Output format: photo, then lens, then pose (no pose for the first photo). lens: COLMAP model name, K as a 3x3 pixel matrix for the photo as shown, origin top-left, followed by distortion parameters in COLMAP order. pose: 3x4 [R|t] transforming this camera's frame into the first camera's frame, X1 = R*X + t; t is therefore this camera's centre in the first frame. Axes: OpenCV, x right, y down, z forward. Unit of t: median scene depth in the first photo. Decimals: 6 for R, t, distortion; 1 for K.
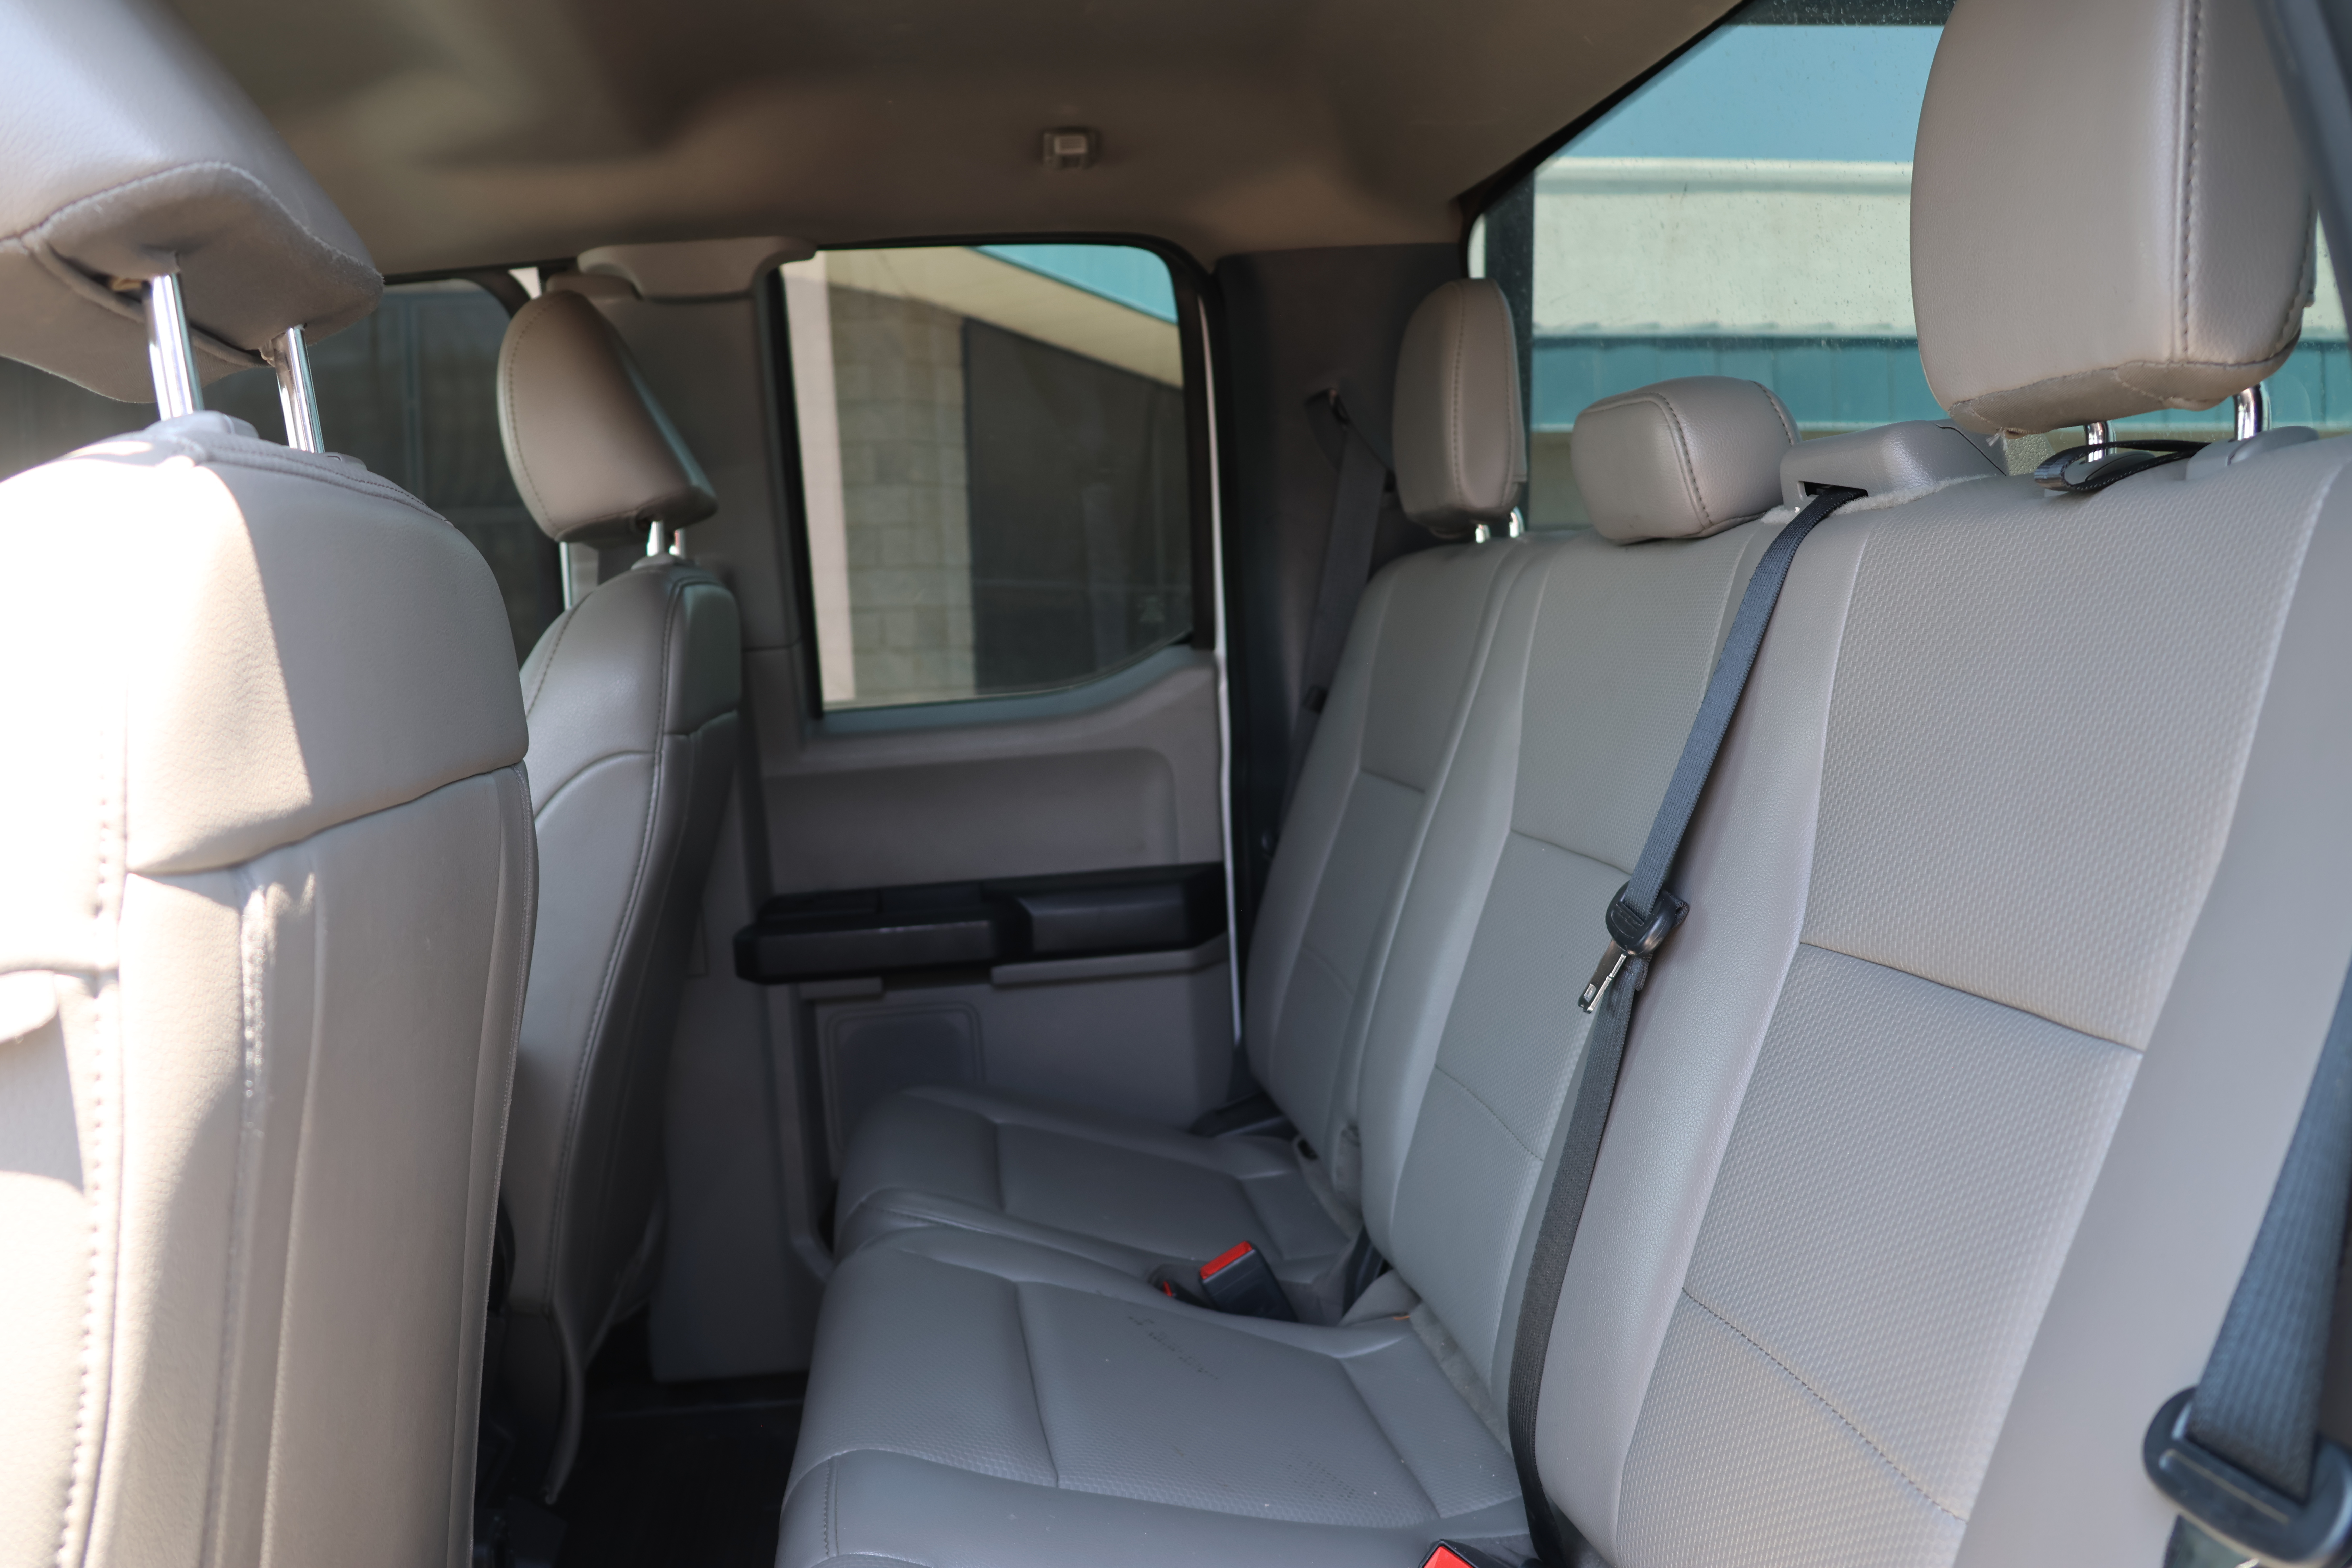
lens RADIAL K [[2039.9, 0, 1176.0], [0, 2039.9, 784.0], [0, 0, 1]] dist [-0.066076, 0.004368]
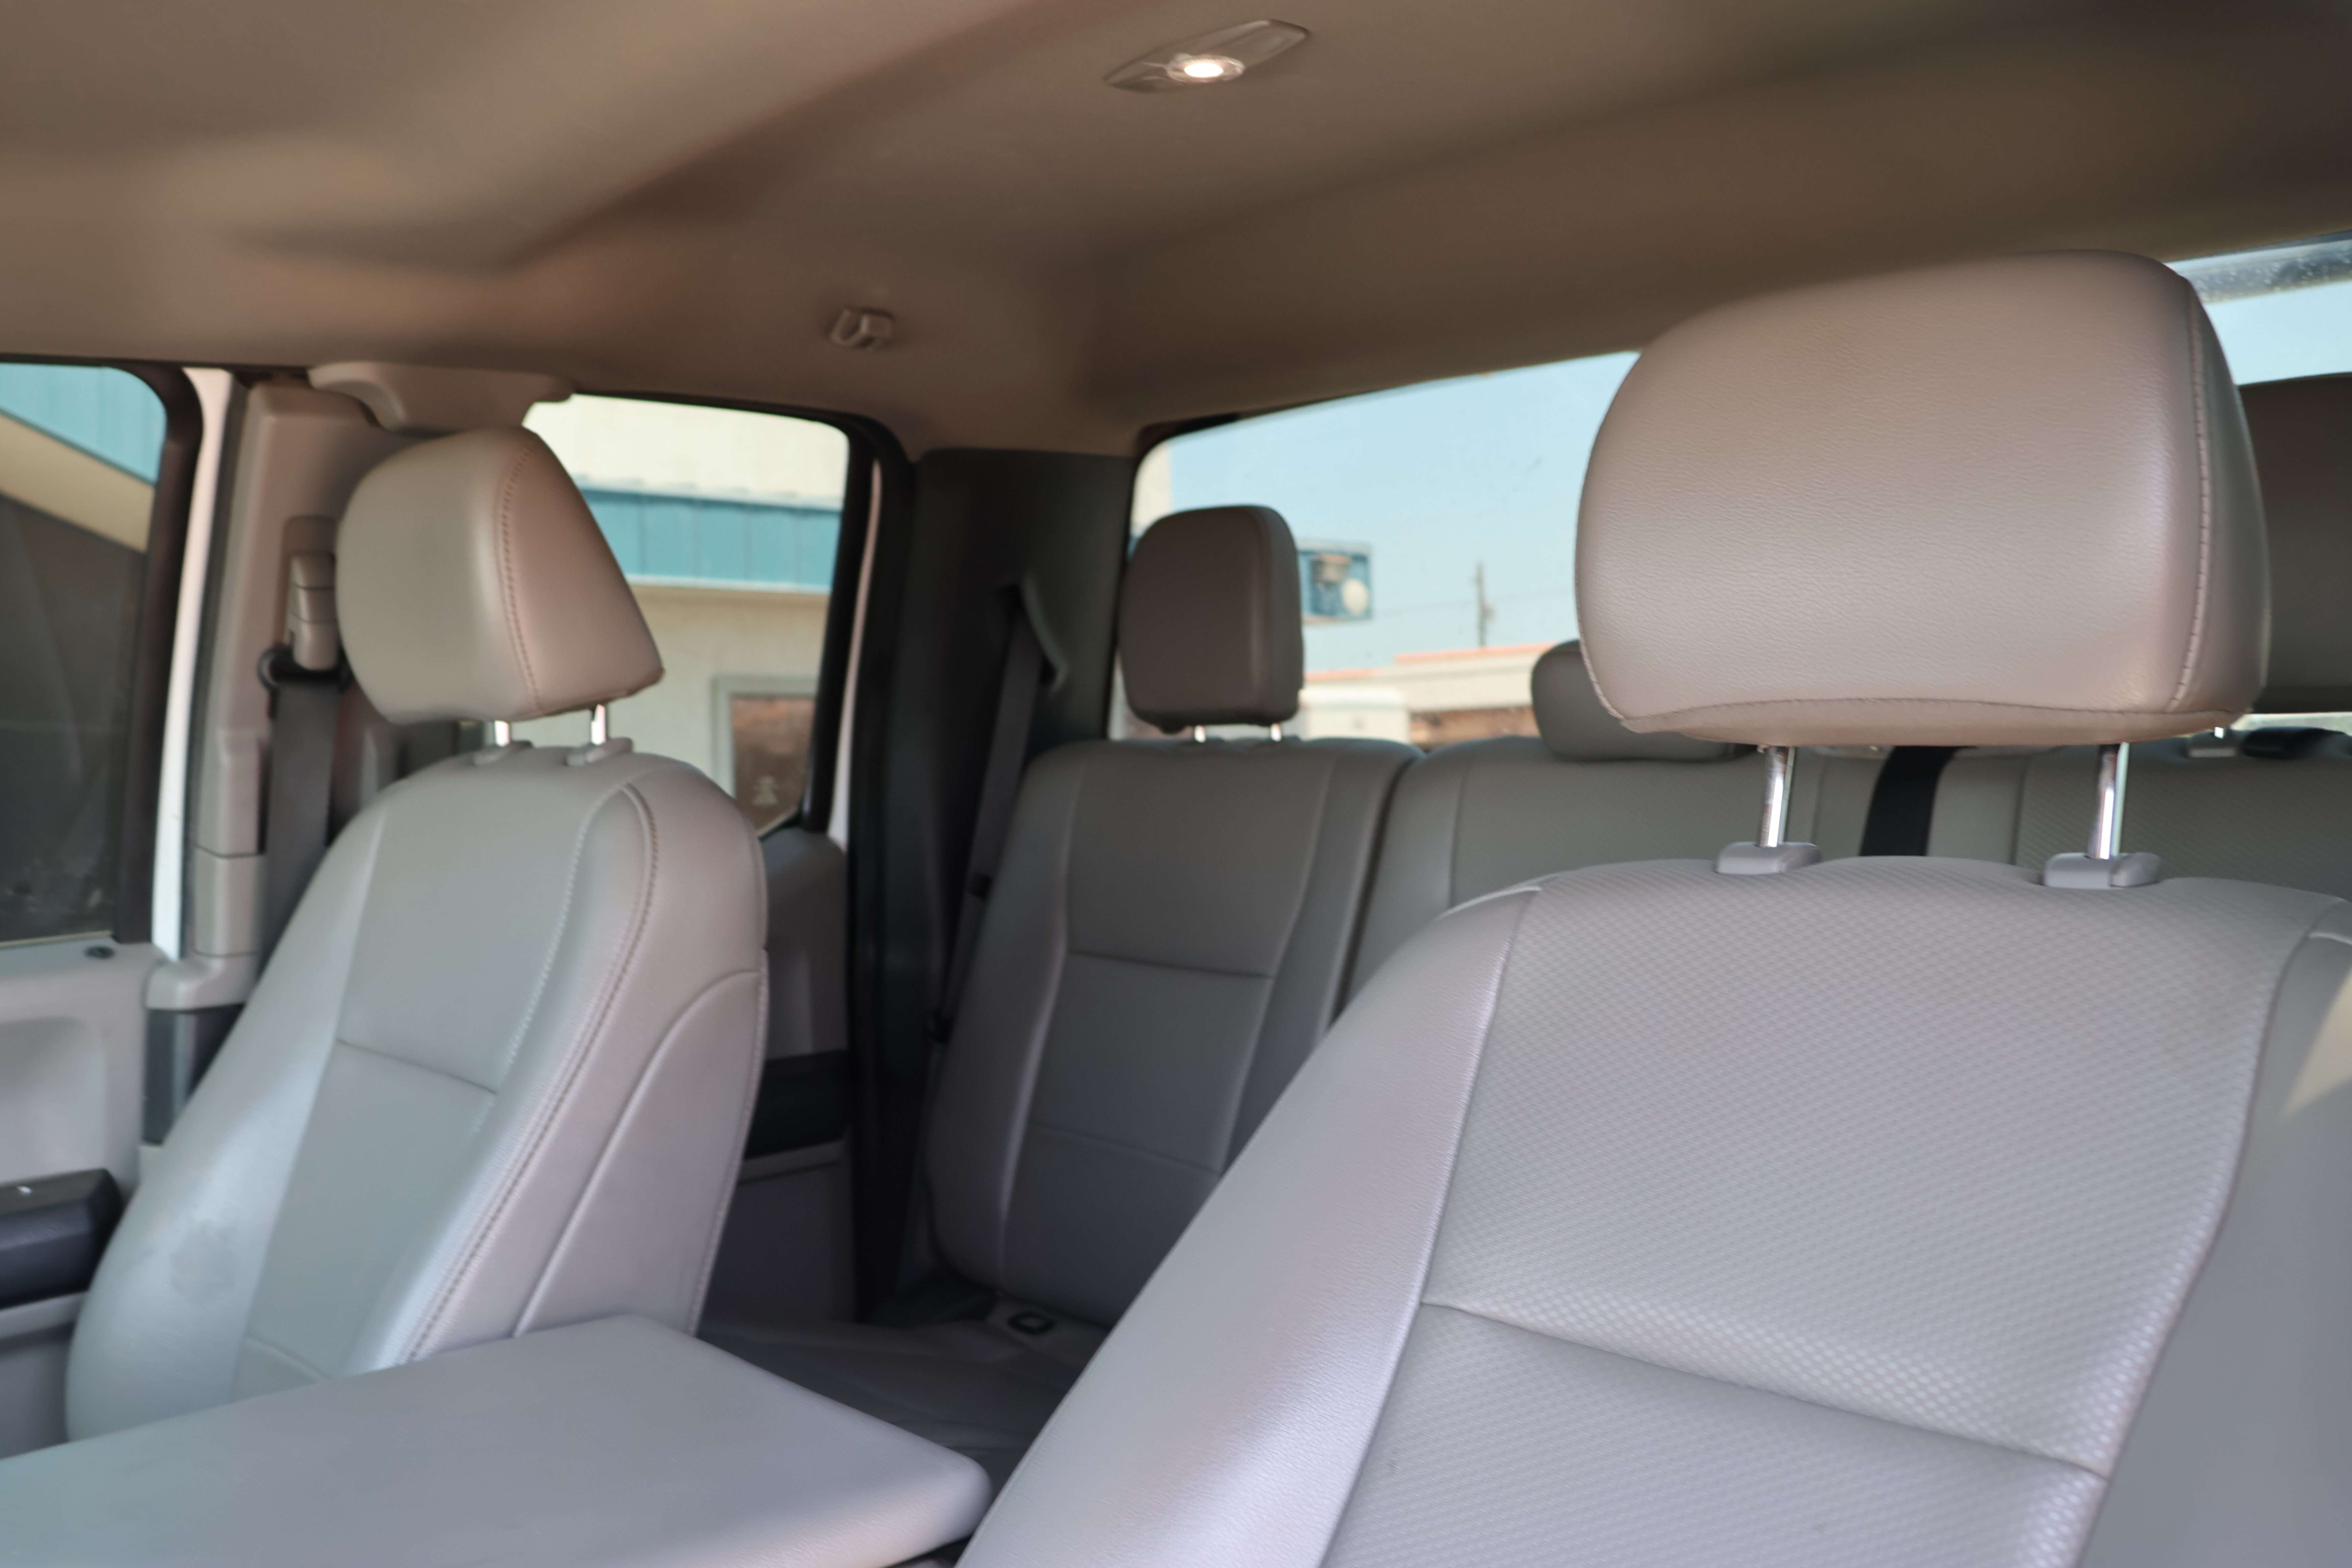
lens RADIAL K [[2039.9, 0, 1176.0], [0, 2039.9, 784.0], [0, 0, 1]] dist [-0.066076, 0.004368]
pose [[0.691055, -0.018307, 0.722570, -0.288216], [0.059792, 0.997701, -0.031907, -0.024516], [-0.720325, 0.065254, 0.690561, 0.103518]]
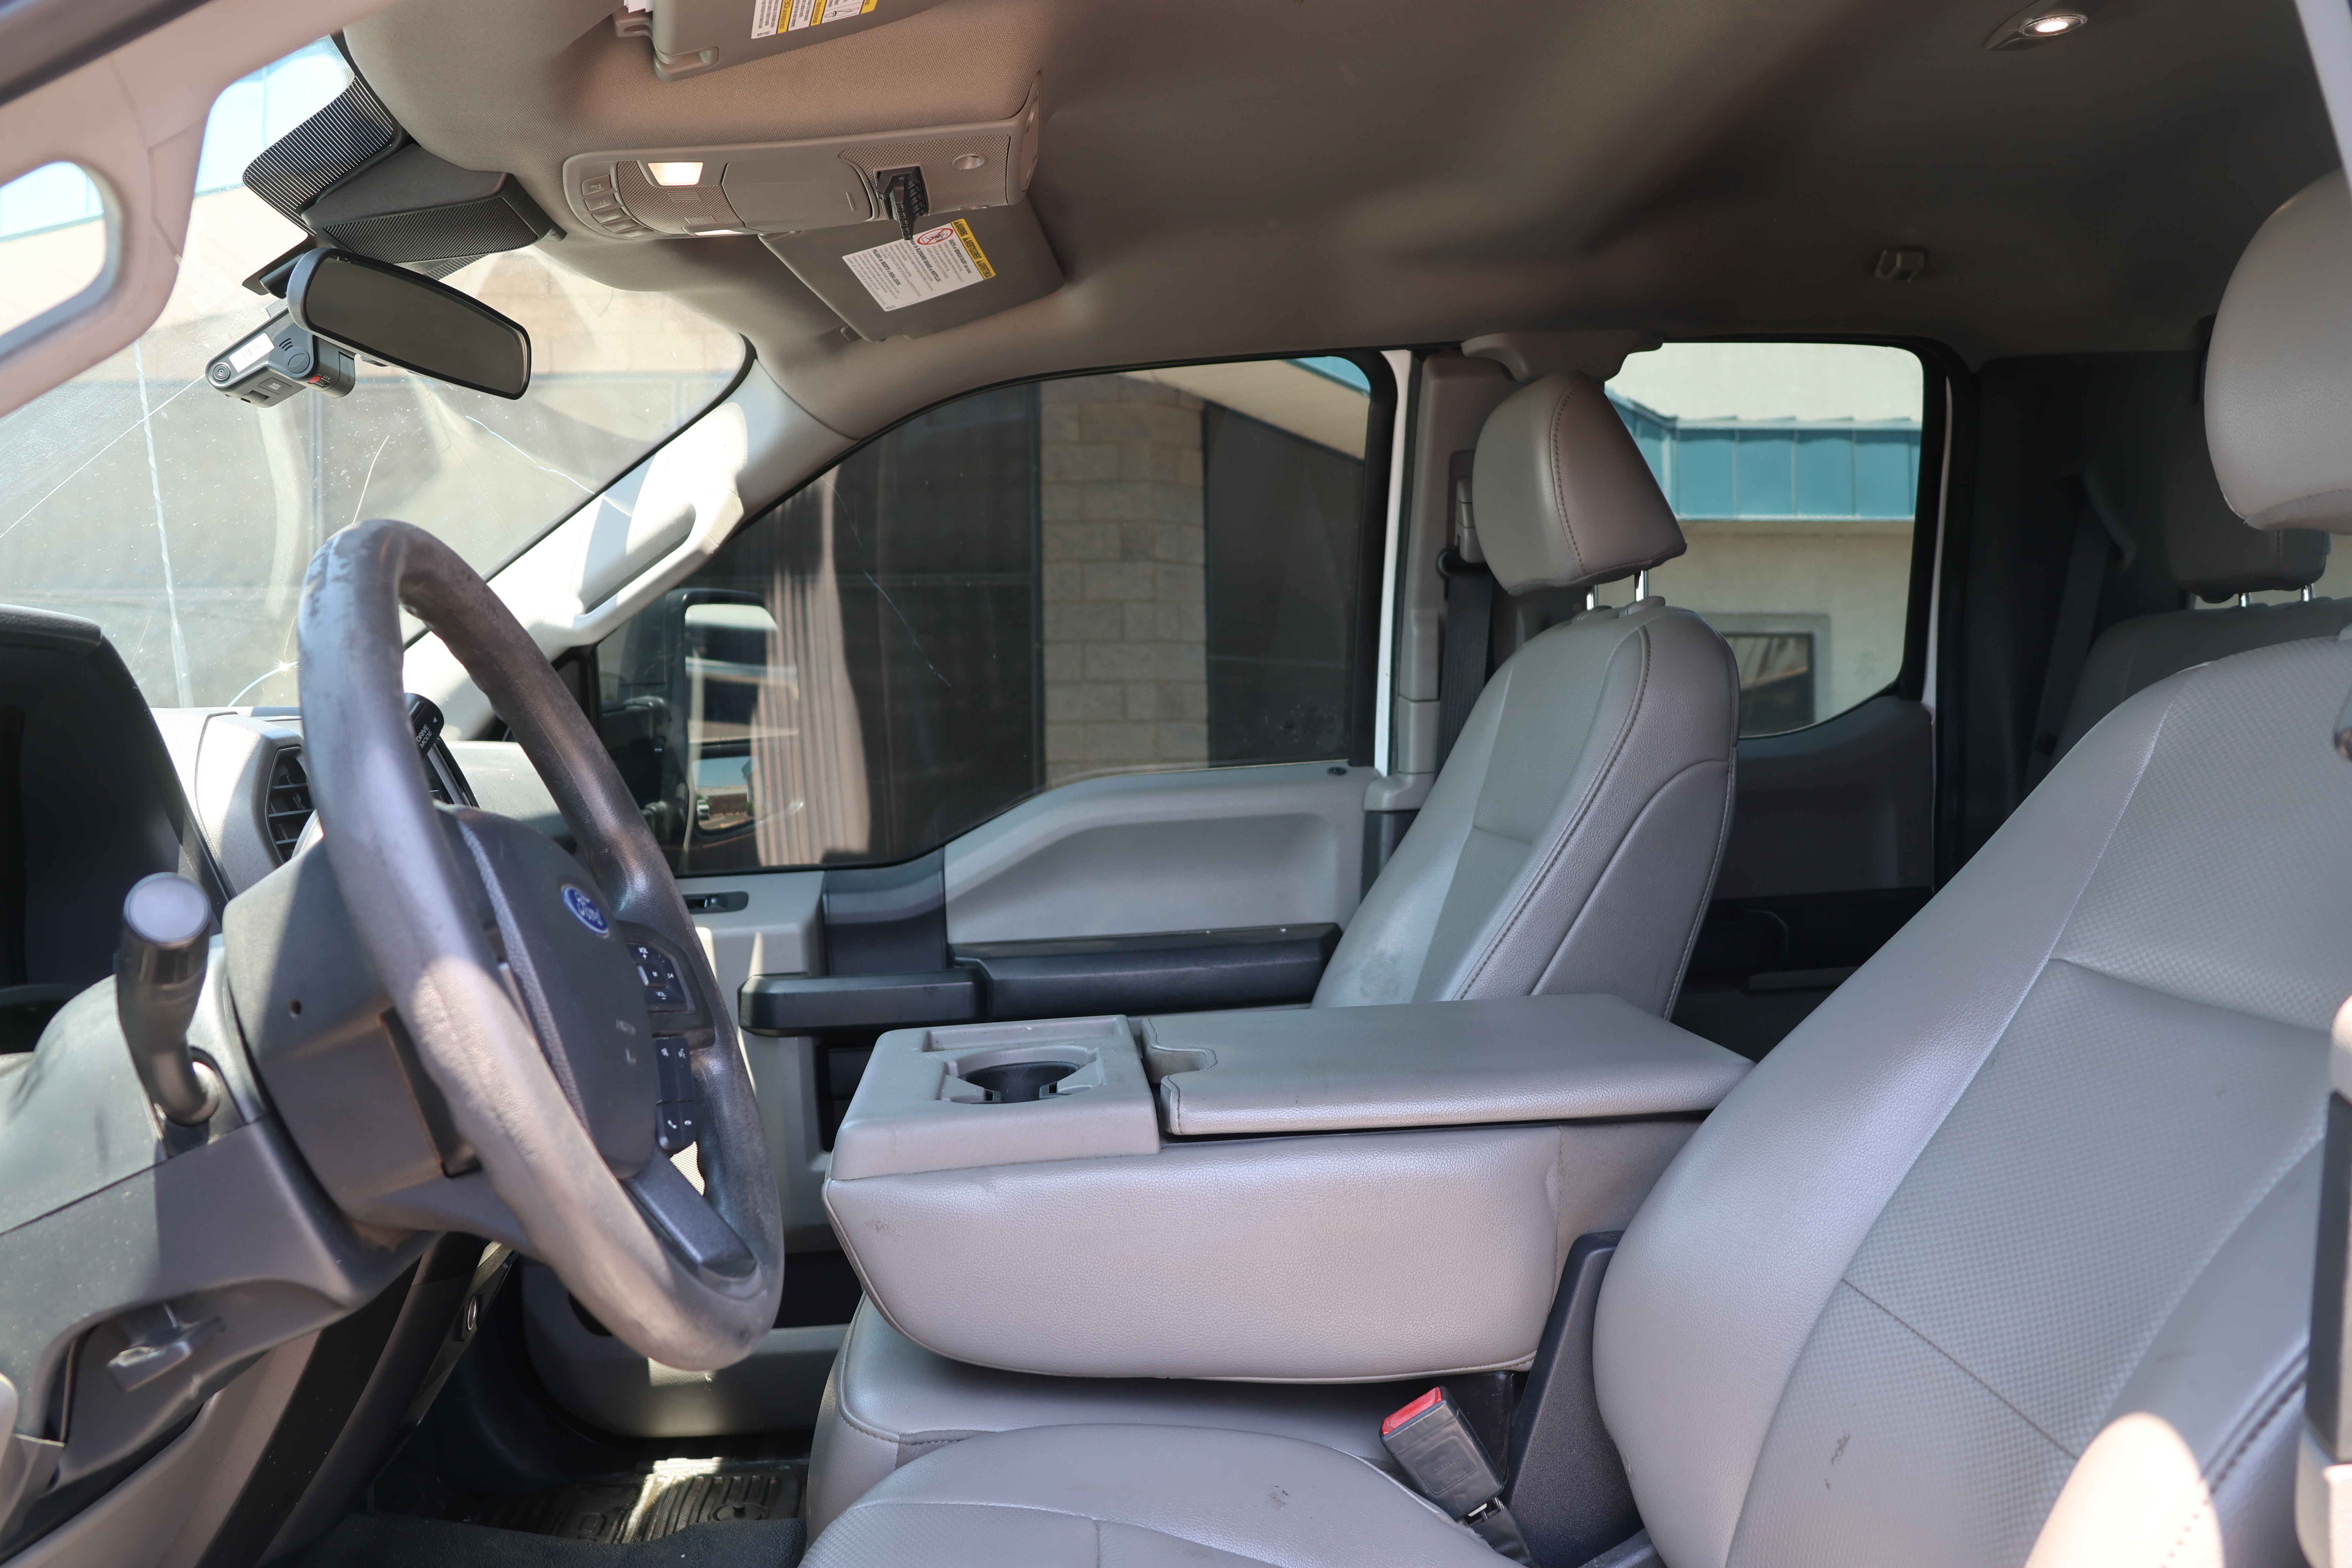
lens RADIAL K [[2050.9, 0, 1221.8], [0, 2050.9, 770.7], [0, 0, 1]] dist [-0.104190, 0.118567]
pose [[0.984409, -0.016851, 0.175085, -0.282197], [0.025420, 0.998580, -0.046812, 0.007704], [-0.174048, 0.050533, 0.983440, -0.018904]]
